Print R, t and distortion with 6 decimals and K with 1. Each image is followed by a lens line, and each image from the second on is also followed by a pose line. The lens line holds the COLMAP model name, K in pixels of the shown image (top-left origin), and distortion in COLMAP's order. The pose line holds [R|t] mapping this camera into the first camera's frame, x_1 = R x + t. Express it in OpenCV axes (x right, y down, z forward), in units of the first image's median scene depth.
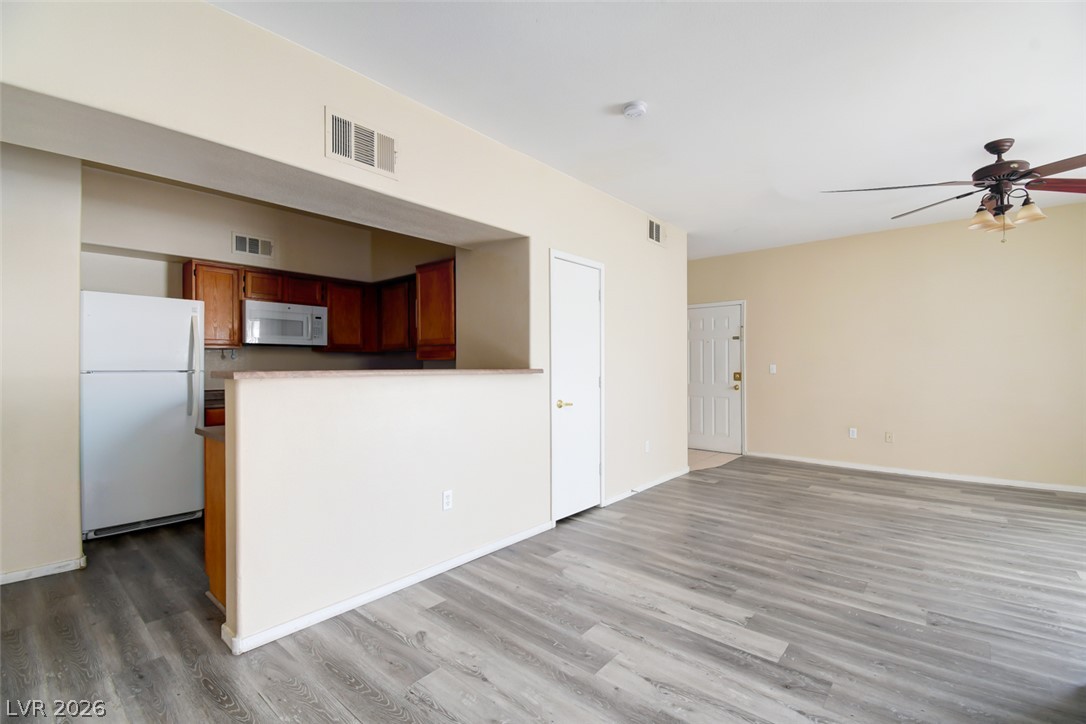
lens RADIAL K [[482.2, 0, 542.6], [0, 482.2, 359.3], [0, 0, 1]] dist [-0.002174, -0.000013]
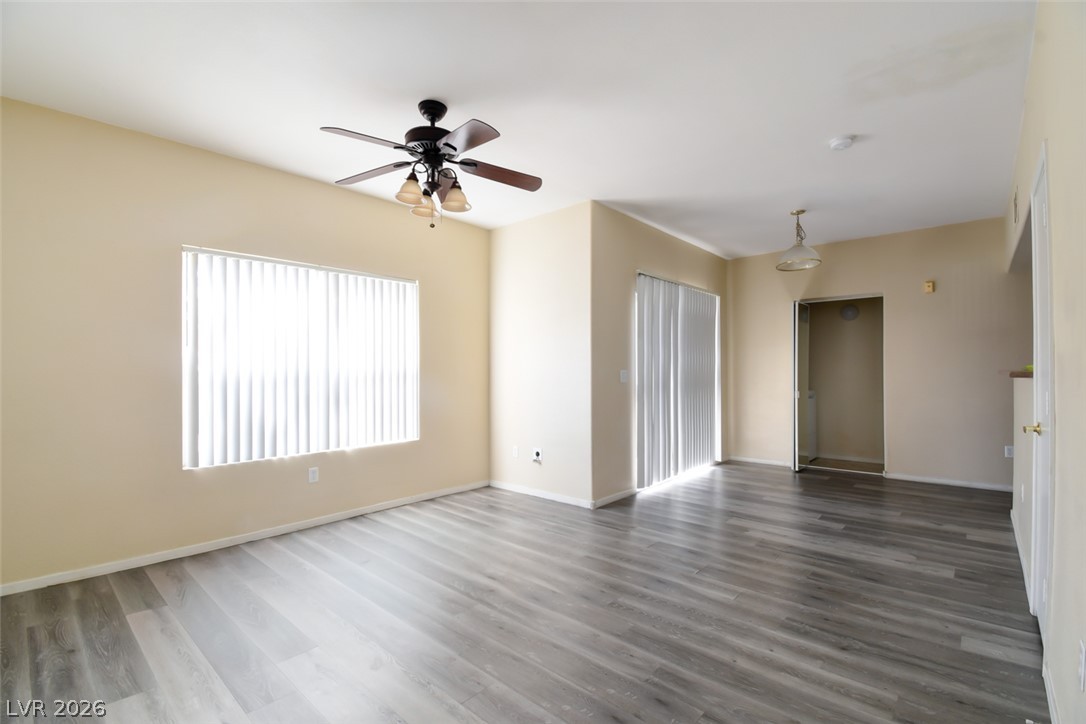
lens RADIAL K [[482.2, 0, 544.0], [0, 482.2, 364.9], [0, 0, 1]] dist [-0.002174, -0.000013]
pose [[-0.999749, 0.002849, 0.022233, 0.391527], [0.002543, 0.999902, -0.013767, 0.006490], [-0.022270, -0.013707, -0.999658, 0.963826]]
